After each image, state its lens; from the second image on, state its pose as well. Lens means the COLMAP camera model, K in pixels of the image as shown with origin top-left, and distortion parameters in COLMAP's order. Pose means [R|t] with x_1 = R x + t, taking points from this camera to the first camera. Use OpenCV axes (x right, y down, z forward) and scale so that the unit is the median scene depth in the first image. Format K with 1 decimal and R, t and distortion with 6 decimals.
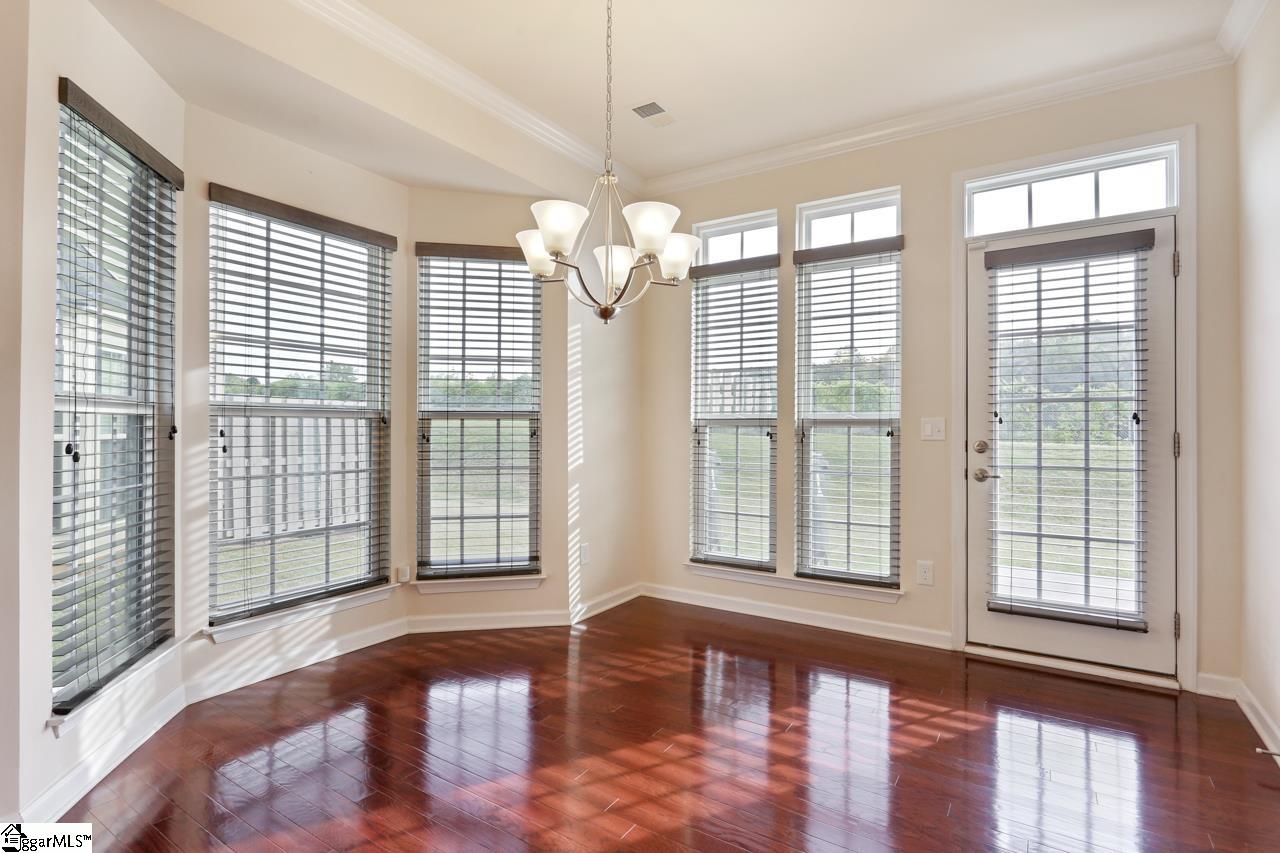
lens RADIAL K [[635.6, 0, 631.1], [0, 635.6, 426.2], [0, 0, 1]] dist [0.001534, 0.000954]
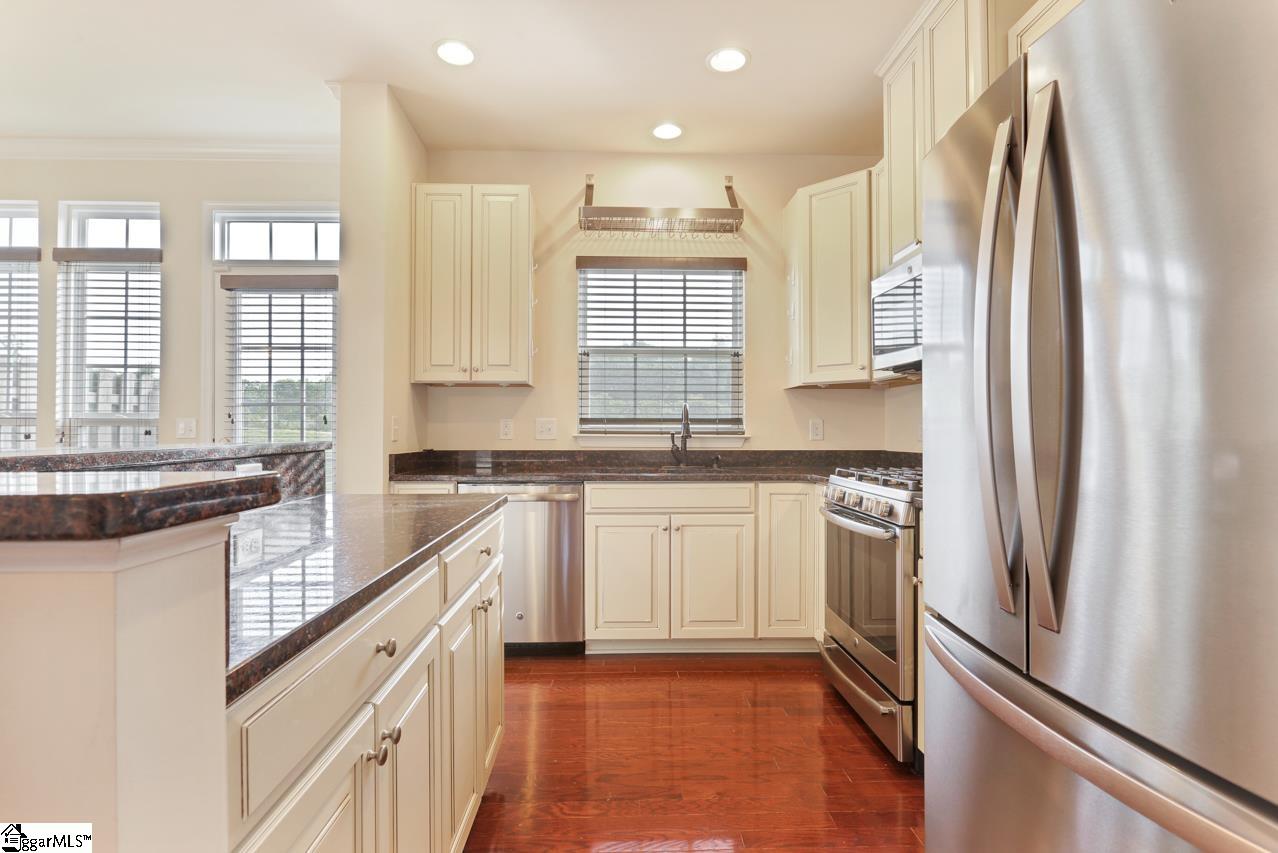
lens RADIAL K [[626.9, 0, 631.8], [0, 626.9, 425.8], [0, 0, 1]] dist [-0.004621, 0.000531]
pose [[0.825299, 0.001912, 0.564692, 0.484157], [-0.001503, 0.999998, -0.001191, 0.000810], [-0.564694, 0.000134, 0.825301, -0.326025]]
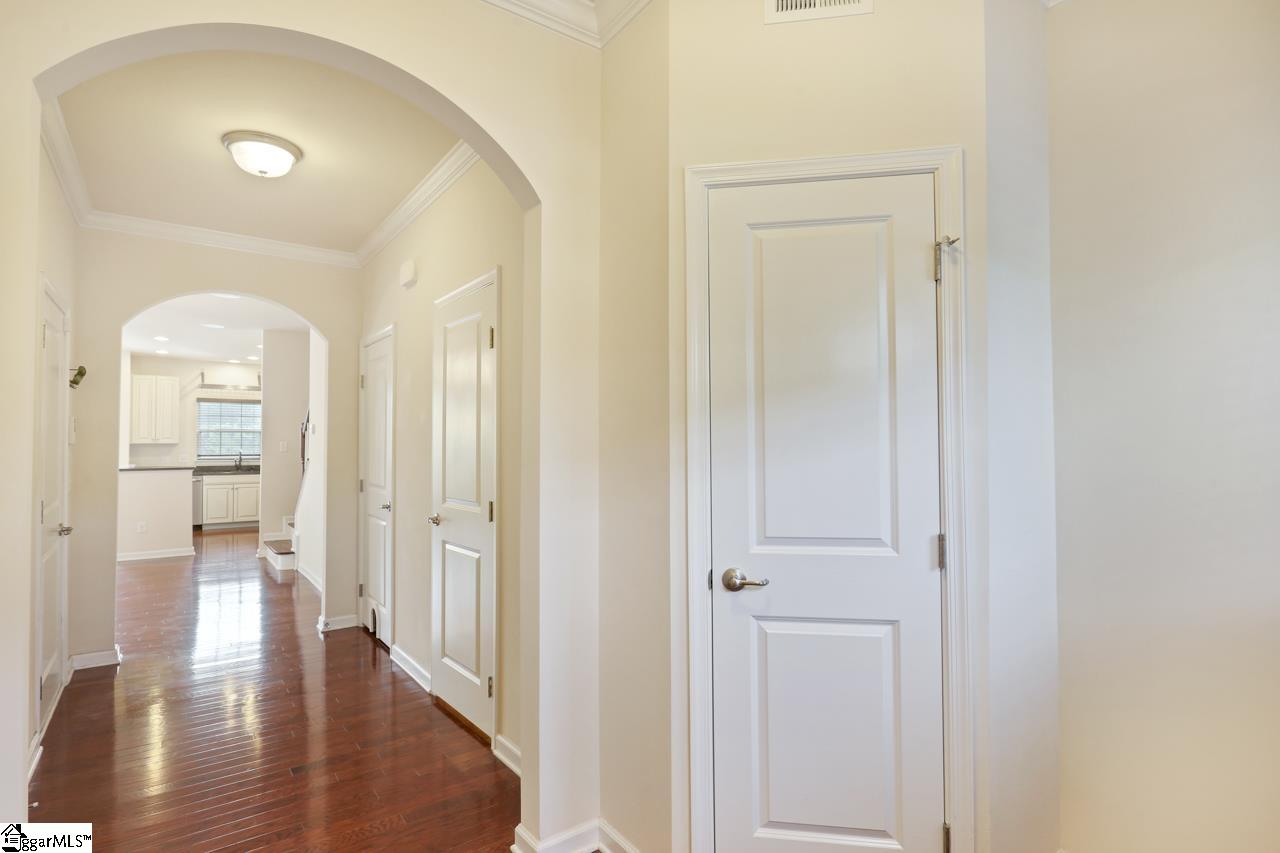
lens RADIAL K [[644.4, 0, 640.0], [0, 644.4, 426.5], [0, 0, 1]] dist [-0.016890, -0.000036]
pose [[0.352046, 0.023177, 0.935696, -1.128989], [0.000917, 0.999684, -0.025107, -0.070998], [-0.935982, 0.009697, 0.351913, -2.487400]]
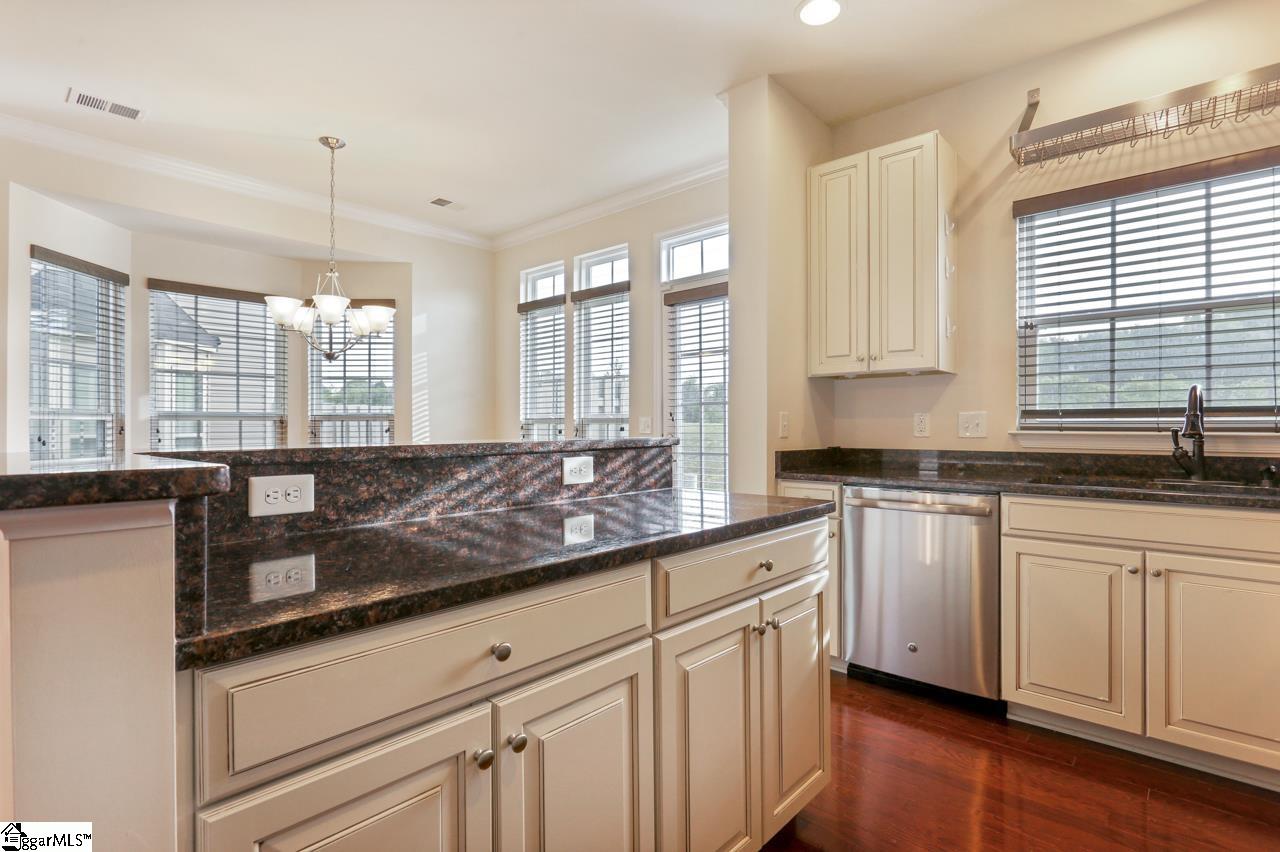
lens RADIAL K [[627.9, 0, 632.8], [0, 627.9, 425.3], [0, 0, 1]] dist [-0.004621, 0.000531]
pose [[0.984864, -0.006321, -0.173216, 0.655892], [0.006933, 0.999972, 0.002925, 0.000554], [0.173192, -0.004081, 0.984880, -0.293835]]
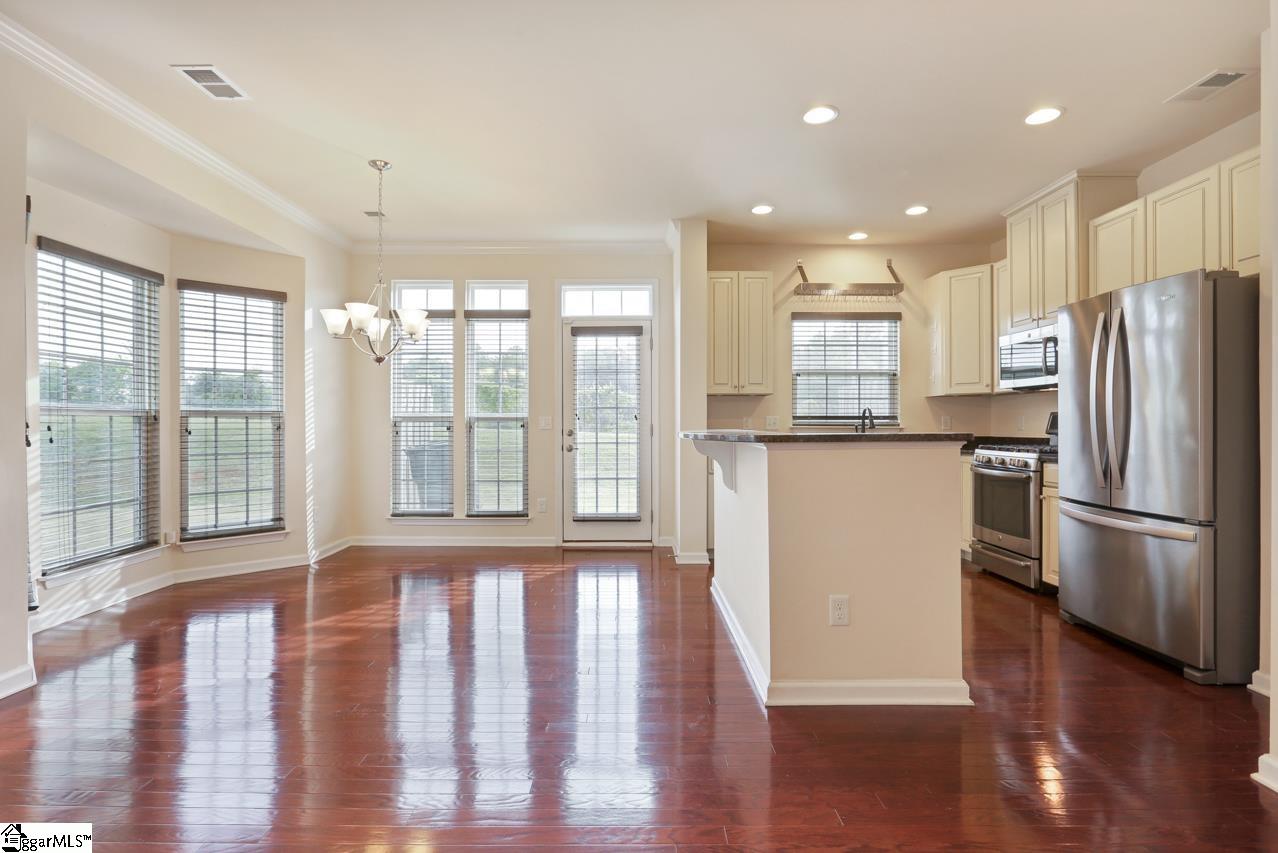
lens RADIAL K [[634.6, 0, 630.1], [0, 634.6, 426.2], [0, 0, 1]] dist [0.001534, 0.000954]
pose [[0.839248, -0.006675, 0.543708, -0.272972], [0.001583, 0.999950, 0.009832, -0.003587], [-0.543747, -0.007391, 0.839217, -0.577862]]
